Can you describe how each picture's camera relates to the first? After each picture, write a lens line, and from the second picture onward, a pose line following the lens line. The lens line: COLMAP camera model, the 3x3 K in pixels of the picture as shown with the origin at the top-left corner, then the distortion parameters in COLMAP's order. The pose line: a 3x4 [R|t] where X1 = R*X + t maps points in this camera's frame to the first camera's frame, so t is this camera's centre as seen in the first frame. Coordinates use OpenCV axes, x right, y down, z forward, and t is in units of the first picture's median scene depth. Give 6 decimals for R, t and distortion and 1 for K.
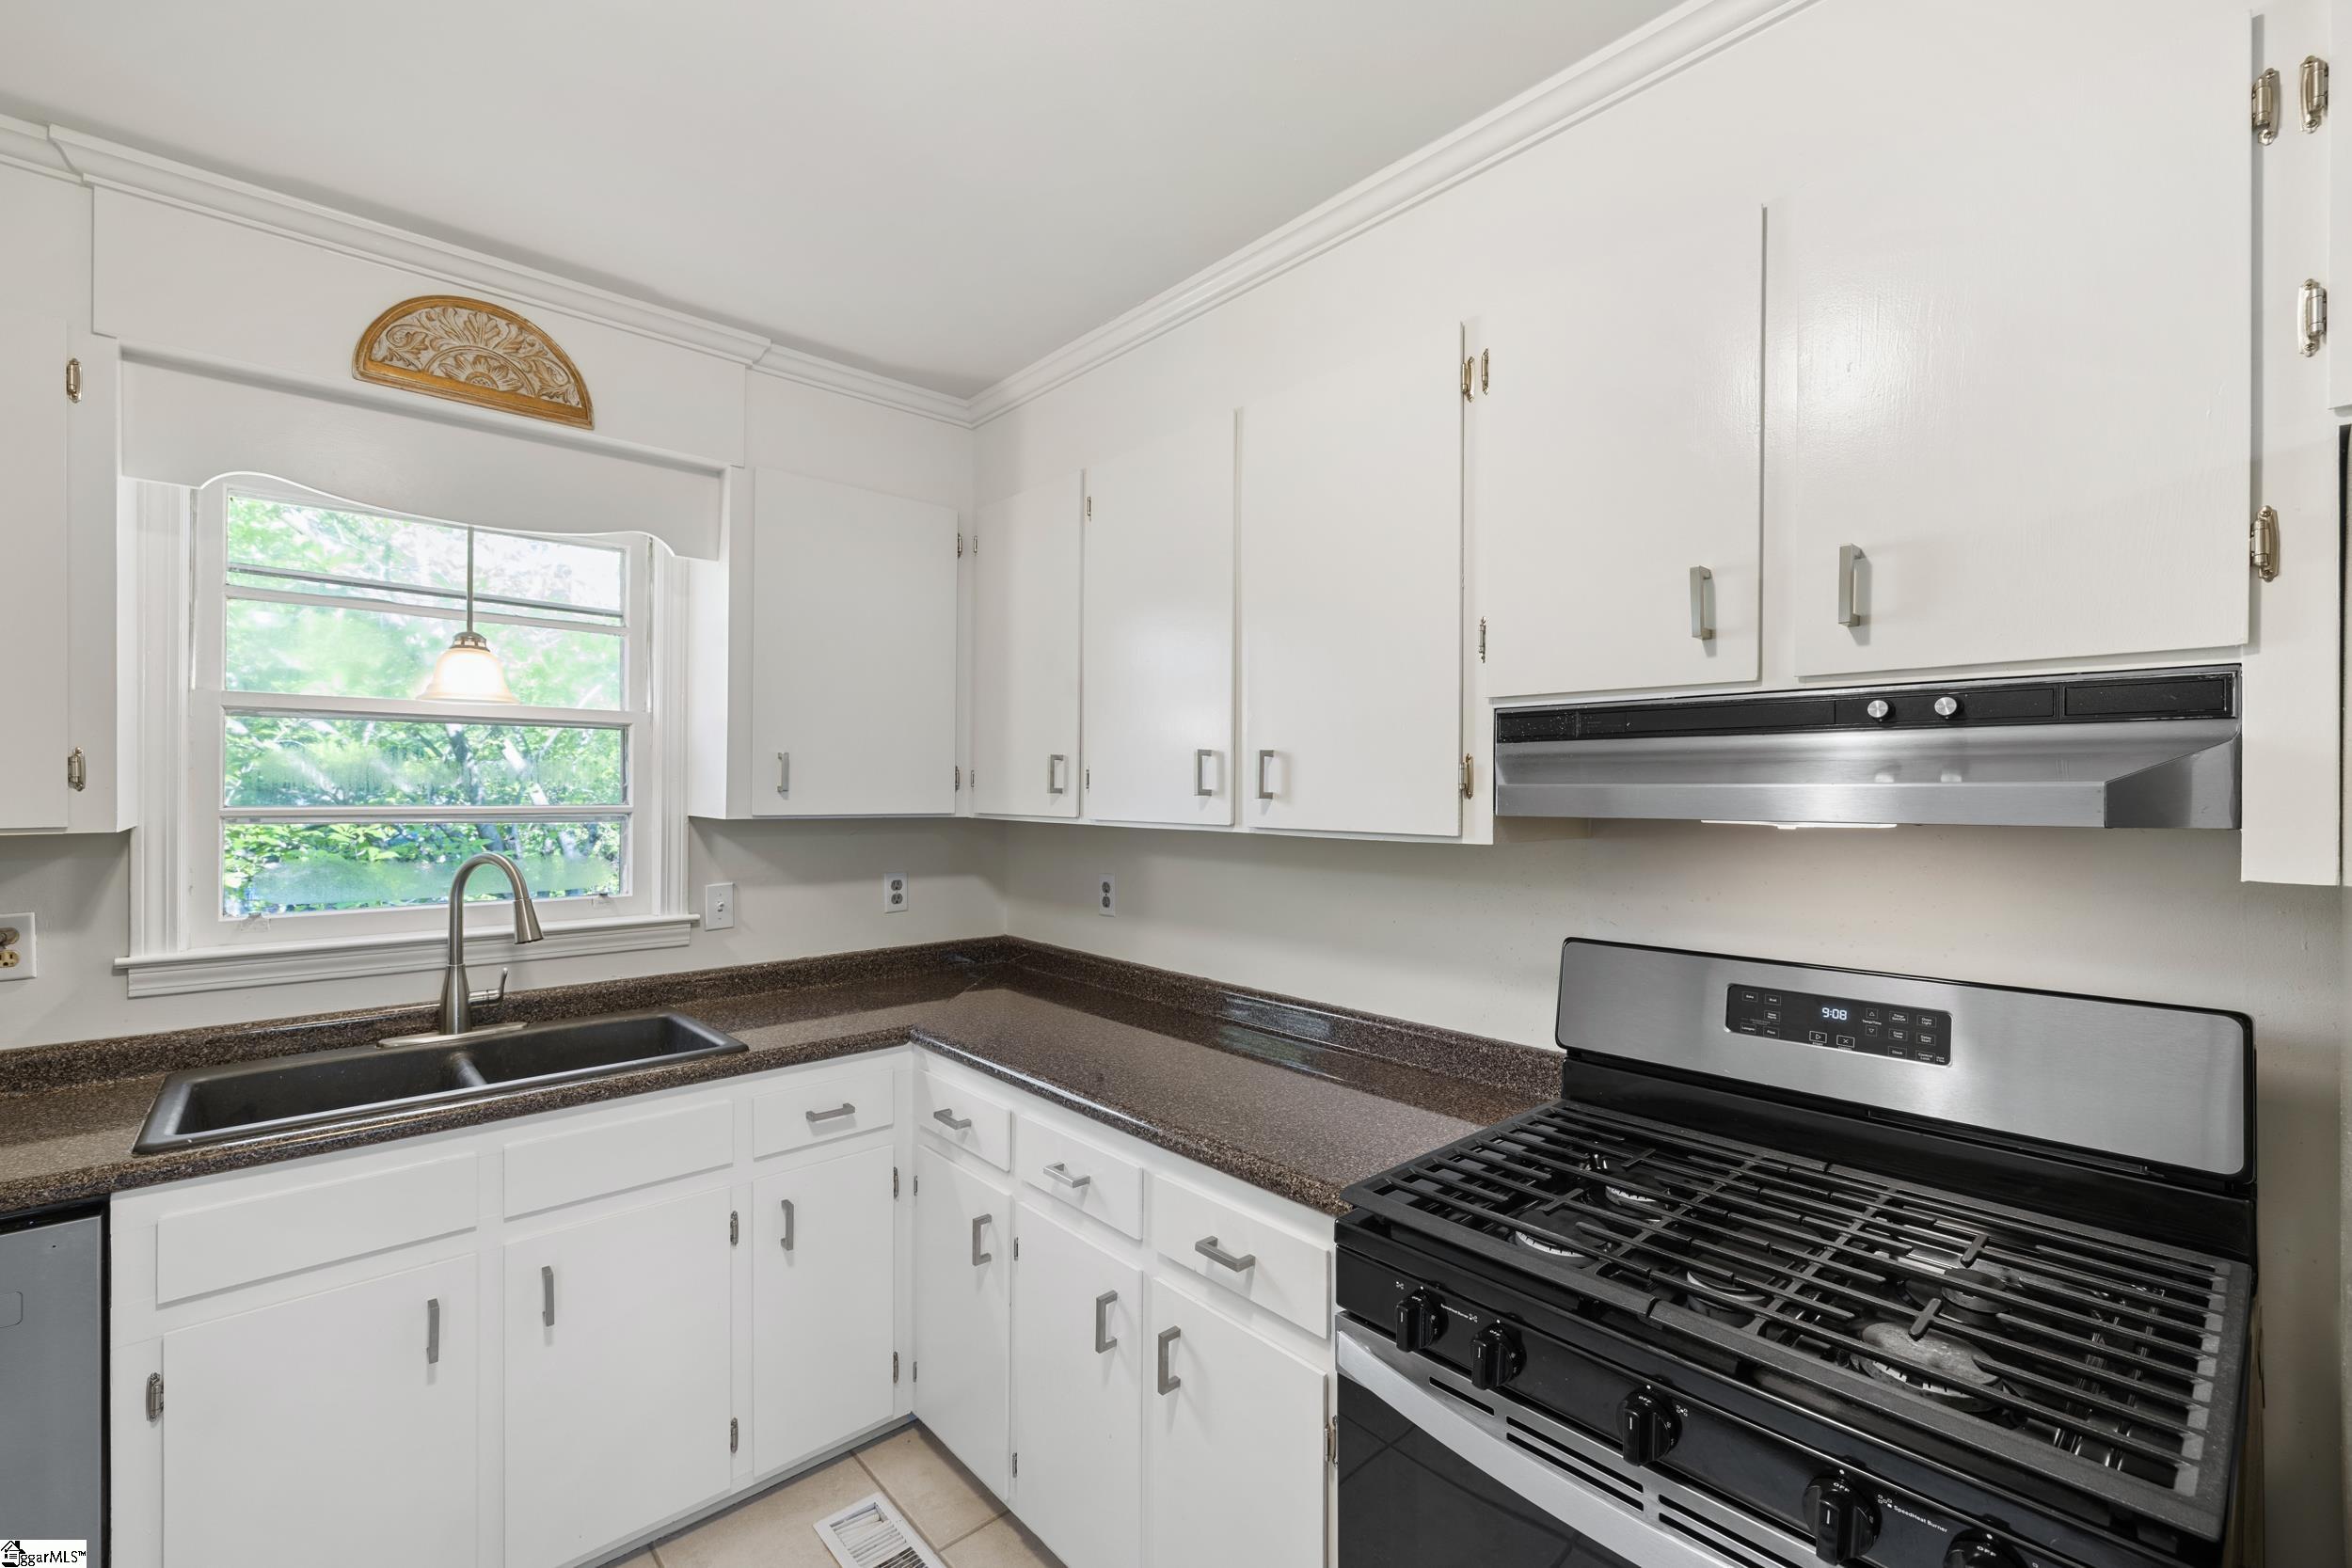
lens RADIAL K [[993.9, 0, 1180.9], [0, 993.9, 787.8], [0, 0, 1]] dist [-0.000043, 0.000183]
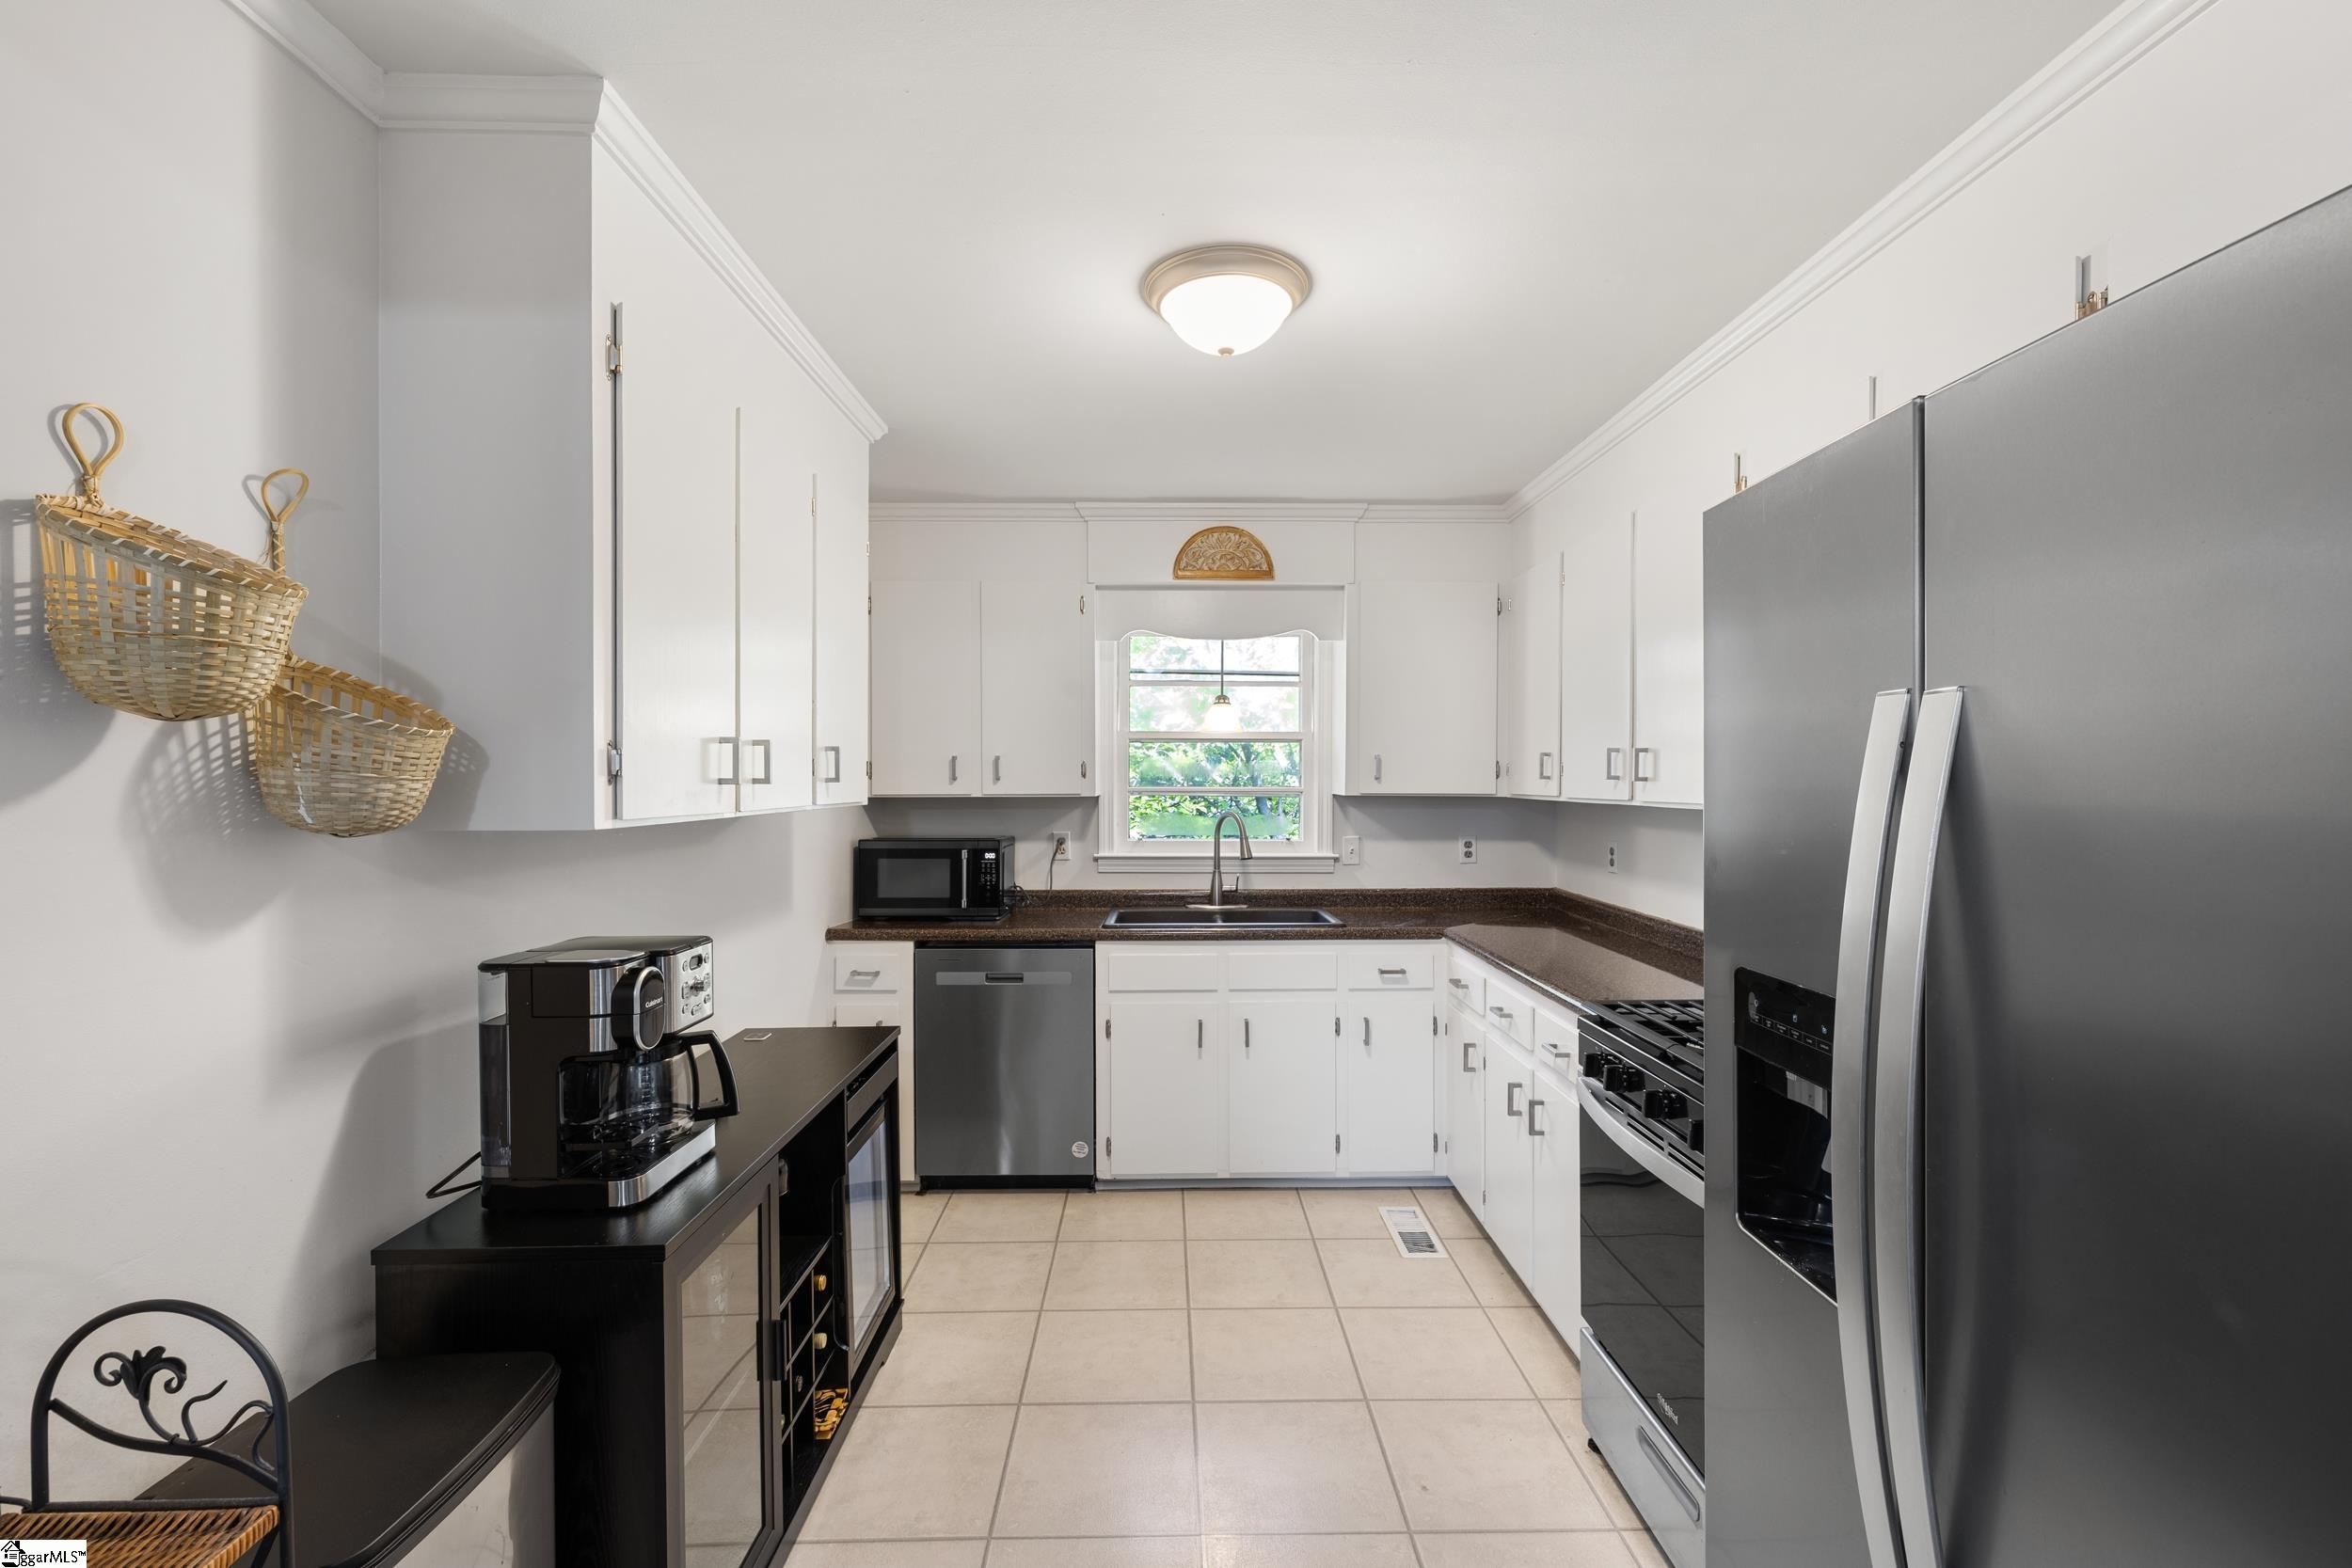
lens RADIAL K [[993.9, 0, 1177.2], [0, 993.9, 785.4], [0, 0, 1]] dist [-0.000043, 0.000183]
pose [[0.749992, 0.000379, -0.661446, 0.468769], [0.002612, 0.999990, 0.003535, 0.008776], [0.661441, -0.004380, 0.749984, -0.473465]]
